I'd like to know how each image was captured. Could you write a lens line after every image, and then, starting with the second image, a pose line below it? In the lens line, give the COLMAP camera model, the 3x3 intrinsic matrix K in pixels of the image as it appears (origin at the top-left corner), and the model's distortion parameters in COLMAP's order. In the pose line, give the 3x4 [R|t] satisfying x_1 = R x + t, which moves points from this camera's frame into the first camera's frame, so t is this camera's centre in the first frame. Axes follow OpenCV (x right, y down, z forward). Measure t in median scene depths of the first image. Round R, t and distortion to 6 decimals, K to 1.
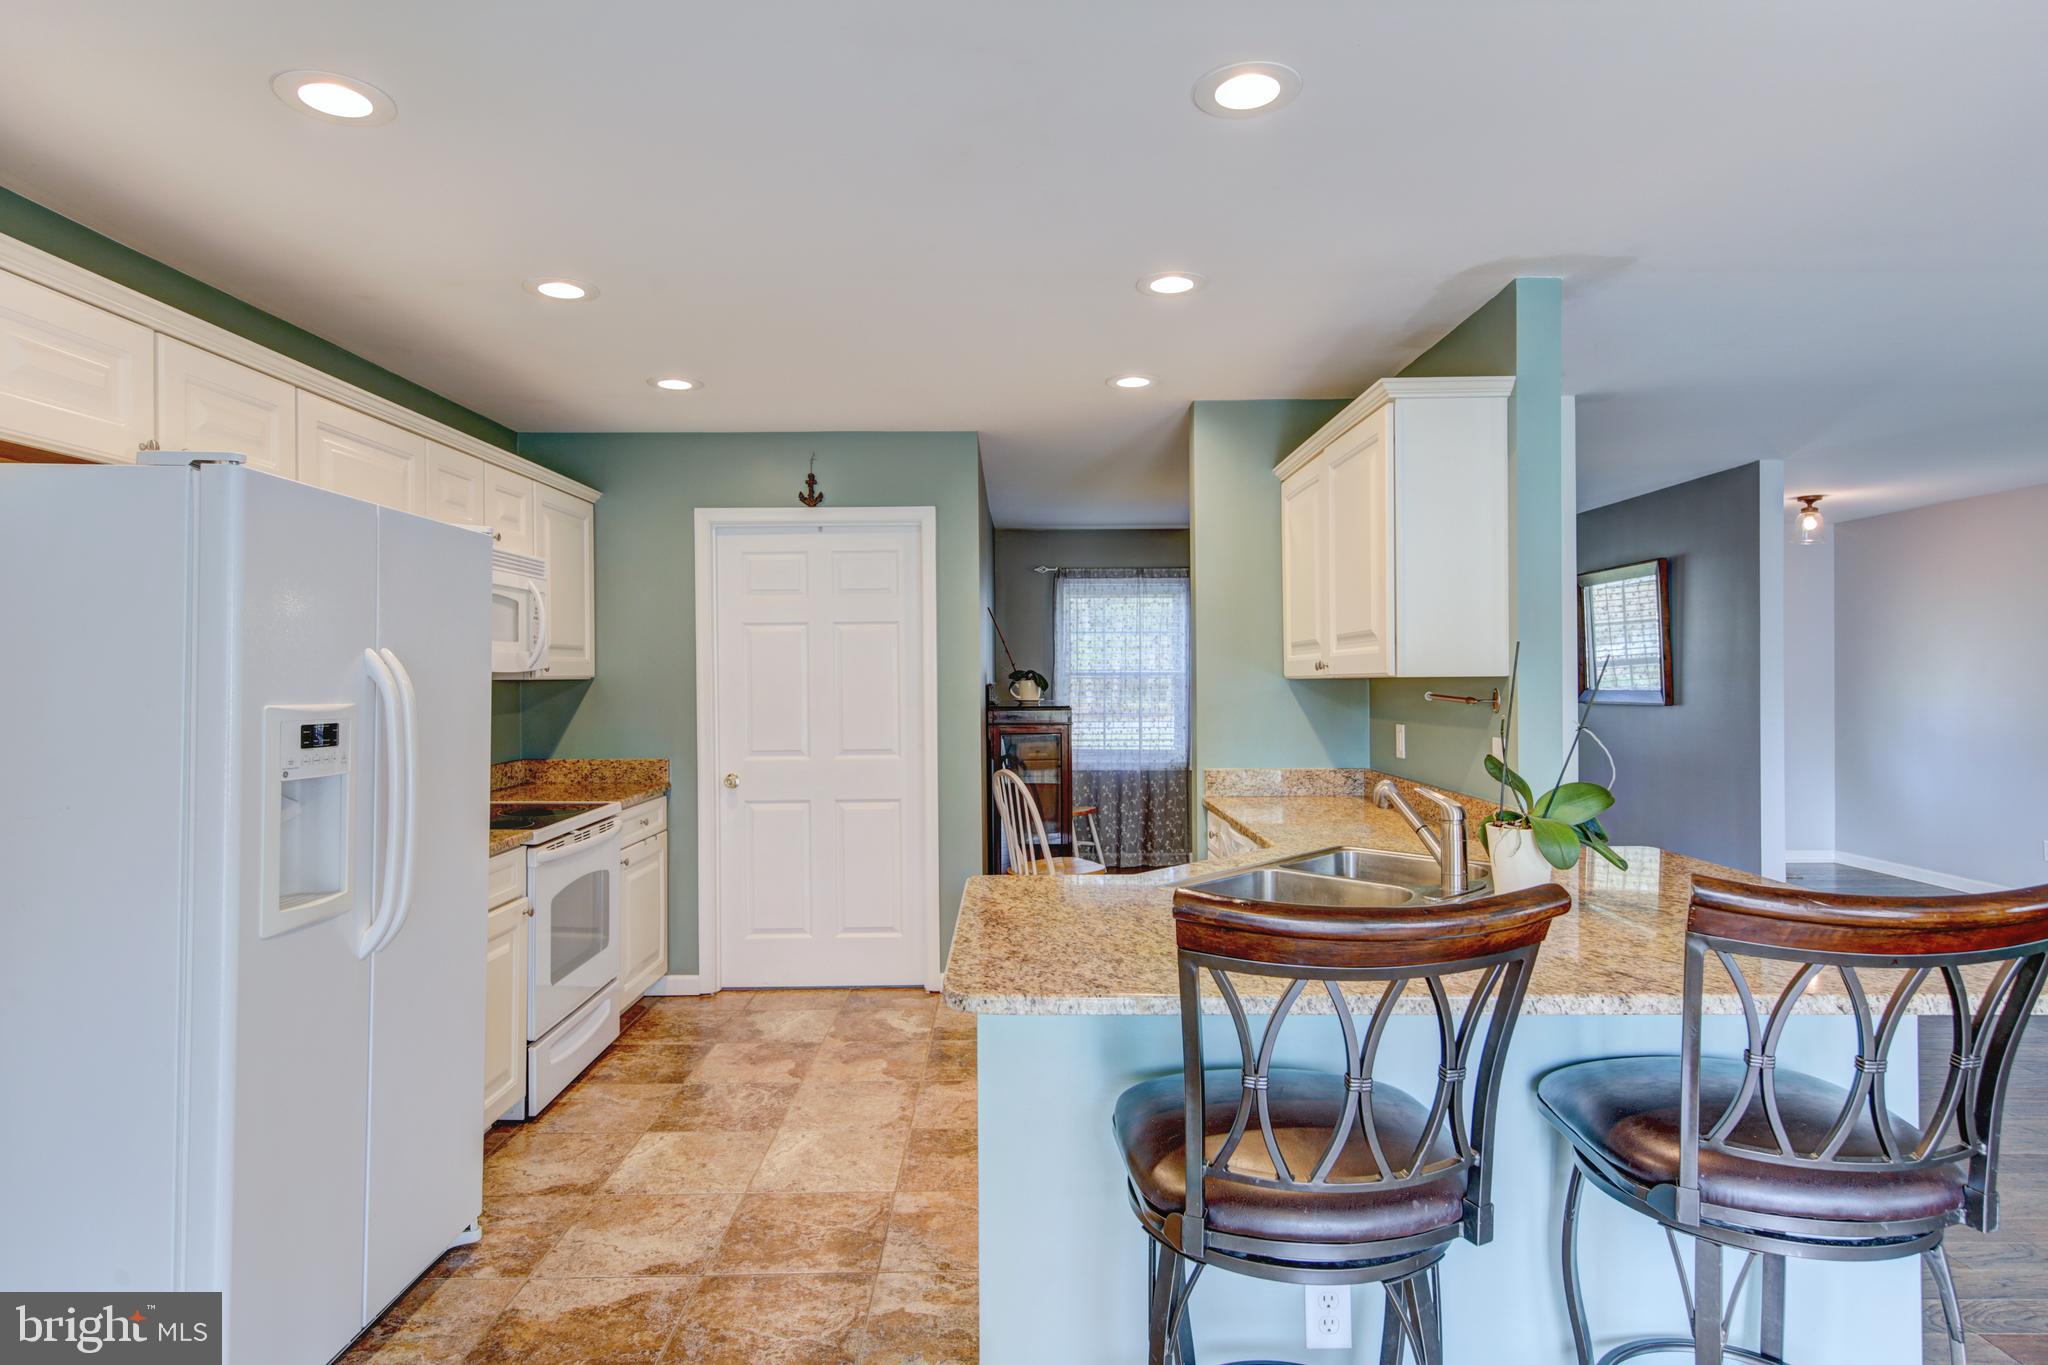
lens RADIAL K [[1098.0, 0, 1016.1], [0, 1098.0, 679.2], [0, 0, 1]] dist [0.001574, 0.000422]
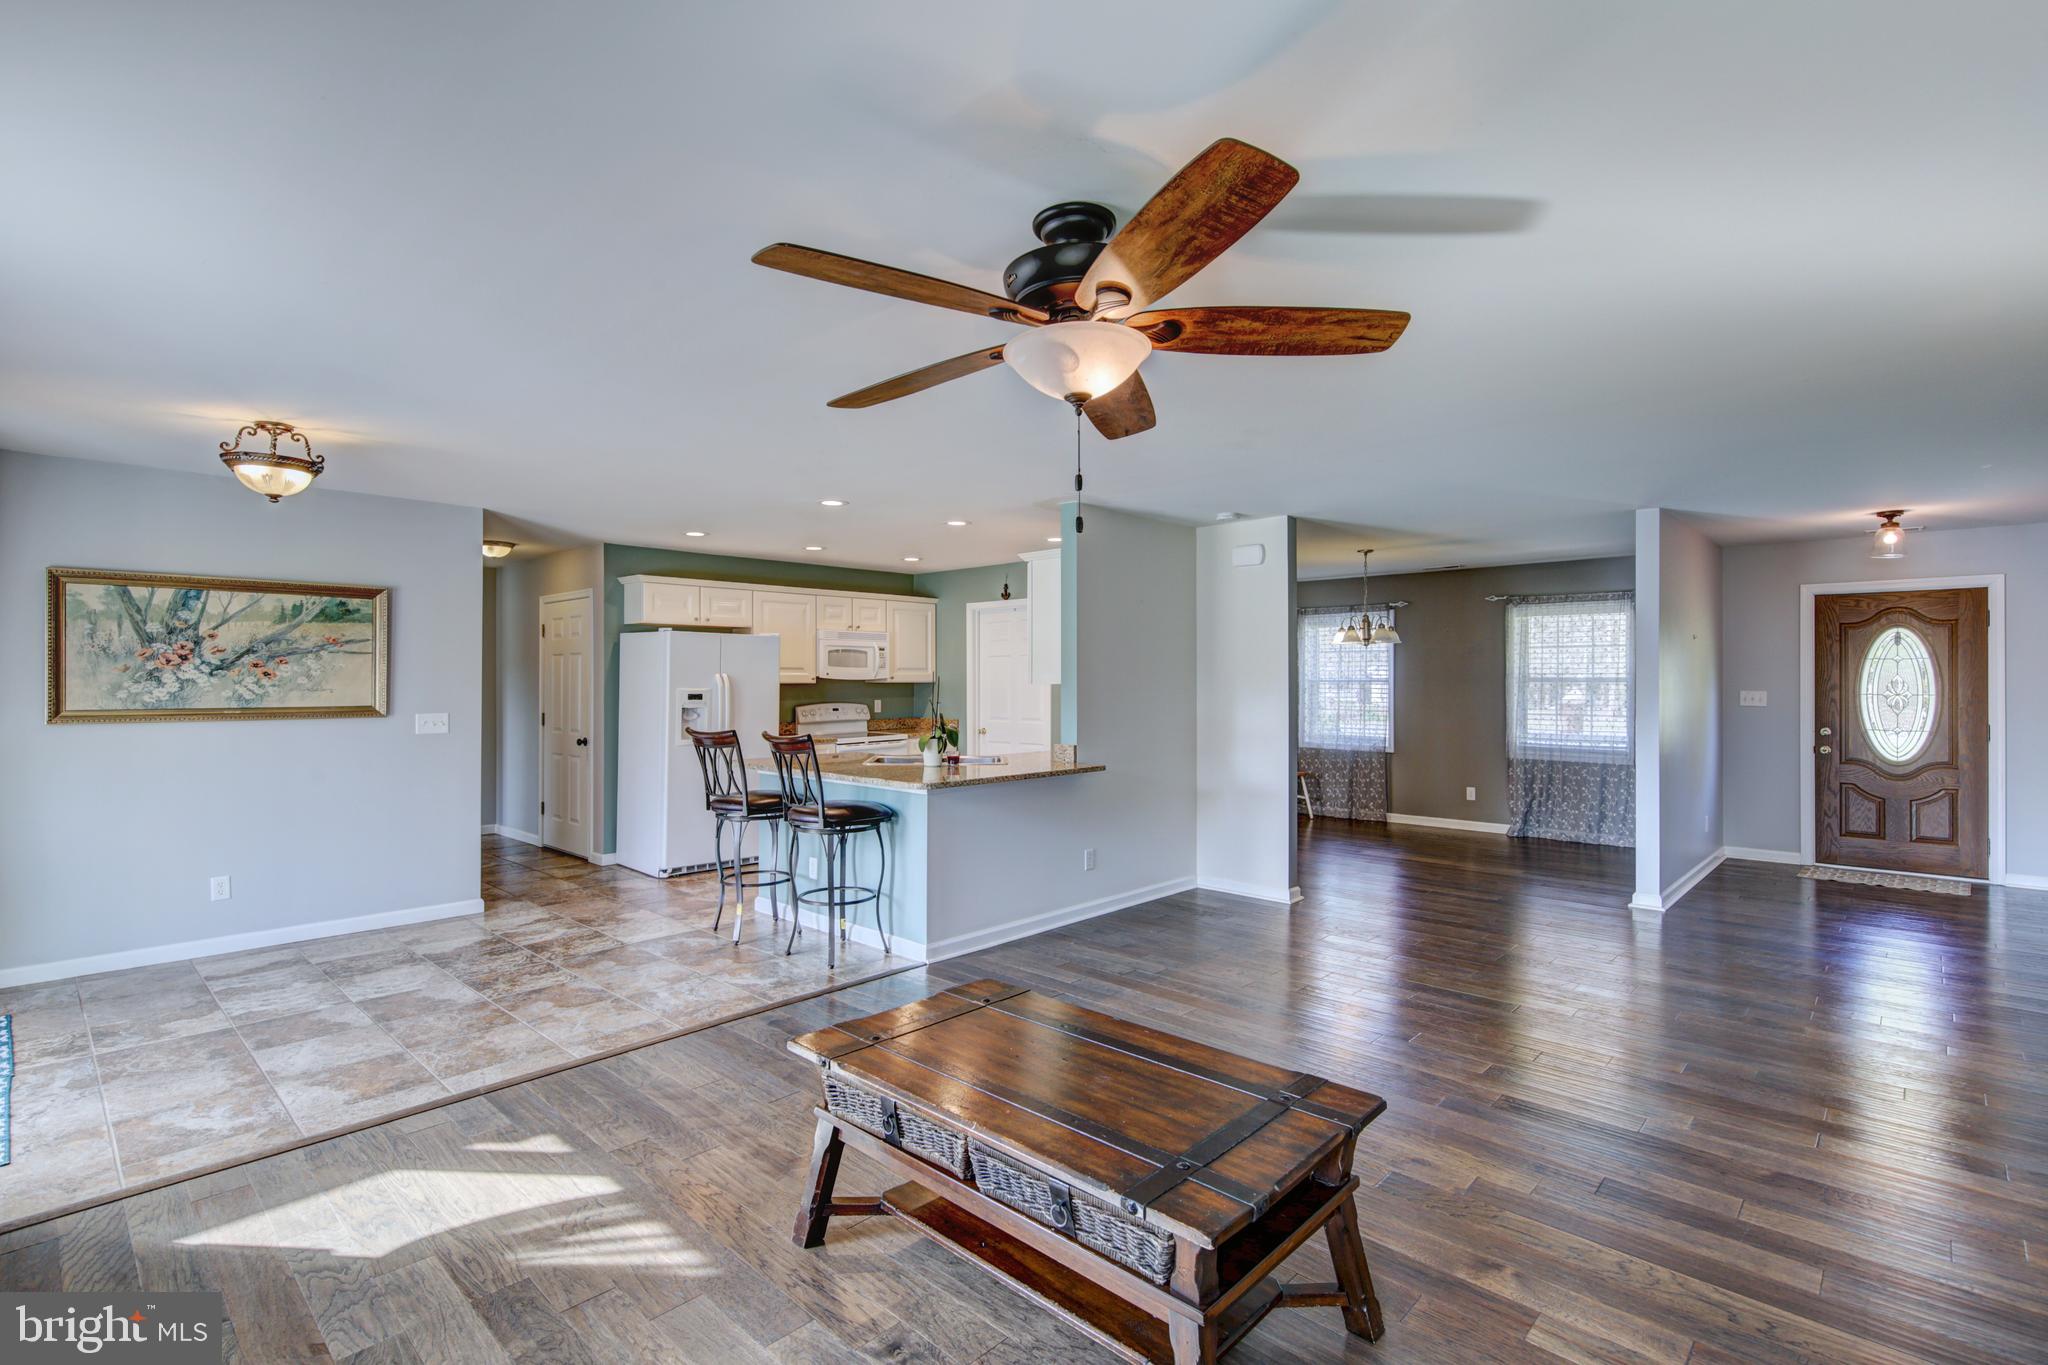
lens RADIAL K [[944.2, 0, 1024.0], [0, 944.2, 682.5], [0, 0, 1]] dist [0.007726, -0.001322]
pose [[0.727674, 0.007690, -0.685880, 1.139838], [-0.006982, 0.999968, 0.003805, -0.009211], [0.685888, 0.002020, 0.727705, -0.288609]]
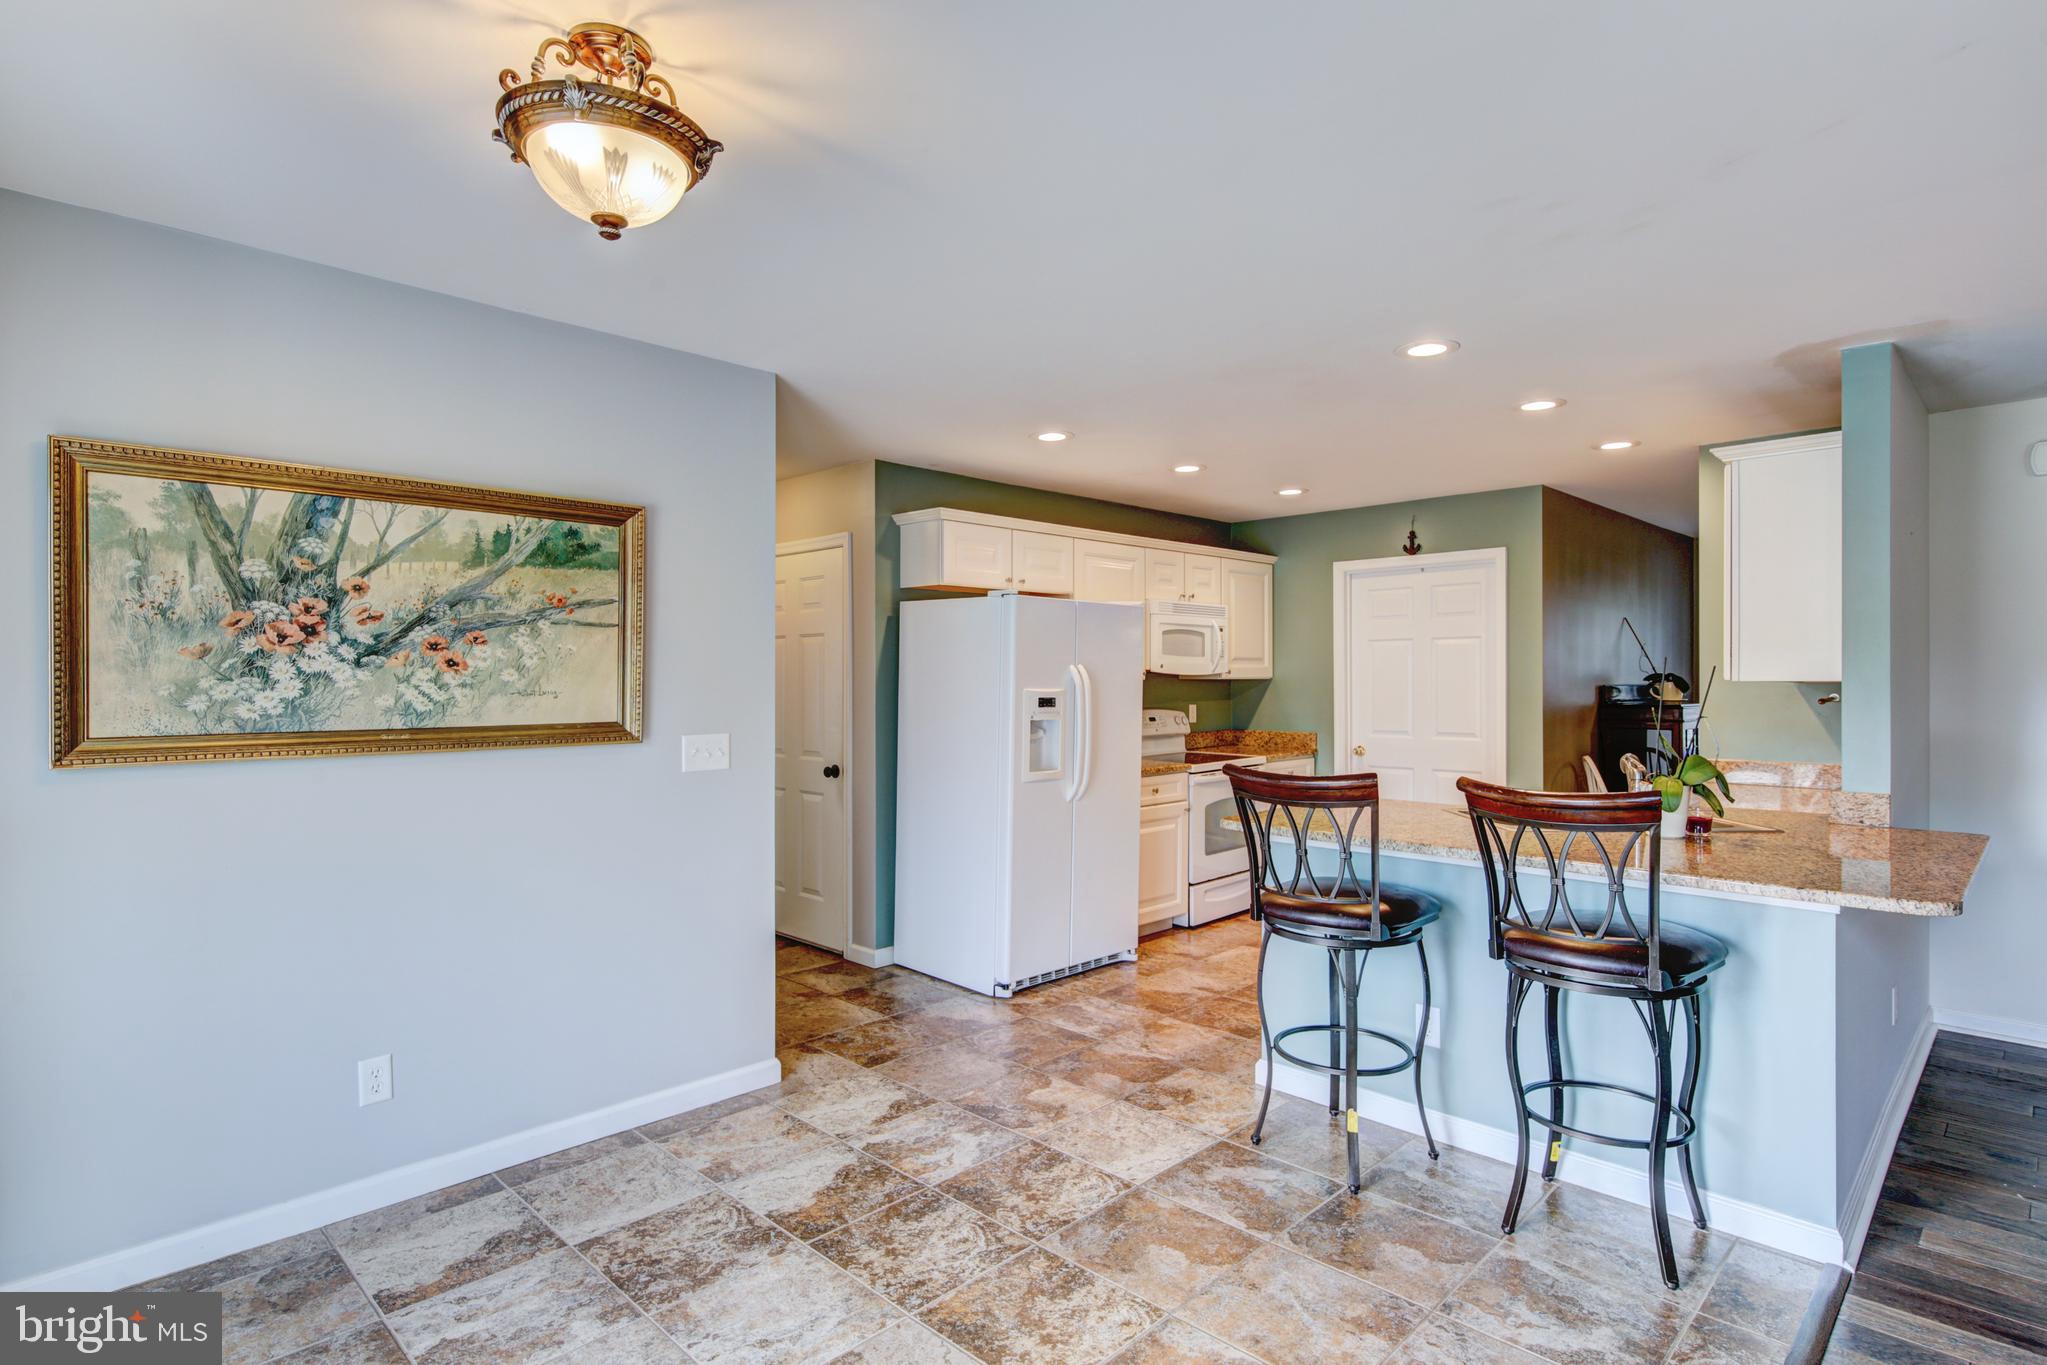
lens RADIAL K [[1044.0, 0, 1023.5], [0, 1044.0, 682.5], [0, 0, 1]] dist [0.013933, -0.000128]
pose [[0.708197, 0.008379, -0.705965, 0.427938], [-0.005375, 0.999965, 0.006476, -0.002891], [0.705994, -0.000792, 0.708217, -0.296458]]
